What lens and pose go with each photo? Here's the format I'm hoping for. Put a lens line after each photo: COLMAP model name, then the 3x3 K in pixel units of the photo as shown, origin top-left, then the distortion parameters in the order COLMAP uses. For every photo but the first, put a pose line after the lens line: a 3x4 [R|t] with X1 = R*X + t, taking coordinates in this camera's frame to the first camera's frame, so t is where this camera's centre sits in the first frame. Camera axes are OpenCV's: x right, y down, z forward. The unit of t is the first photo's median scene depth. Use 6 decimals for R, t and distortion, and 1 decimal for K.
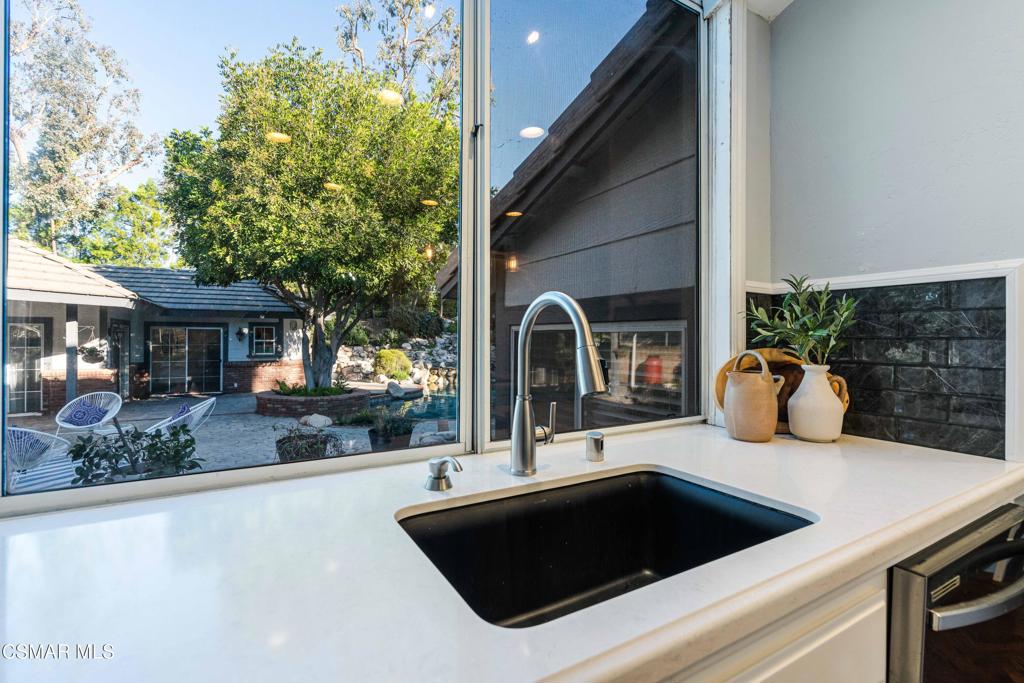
lens RADIAL K [[465.7, 0, 509.1], [0, 465.7, 339.1], [0, 0, 1]] dist [0.003122, -0.000656]
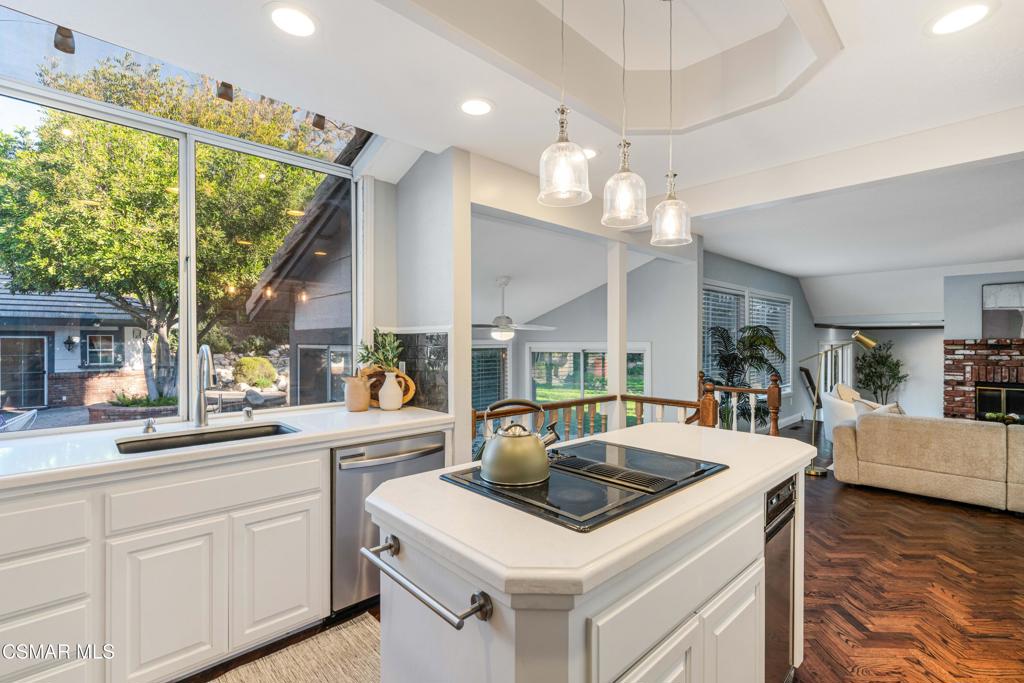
lens RADIAL K [[465.7, 0, 515.6], [0, 465.7, 344.6], [0, 0, 1]] dist [0.003122, -0.000656]
pose [[0.972935, -0.007678, 0.230951, 0.109452], [0.006629, 0.999964, 0.005318, -0.010796], [-0.230984, -0.003643, 0.972951, -0.165603]]
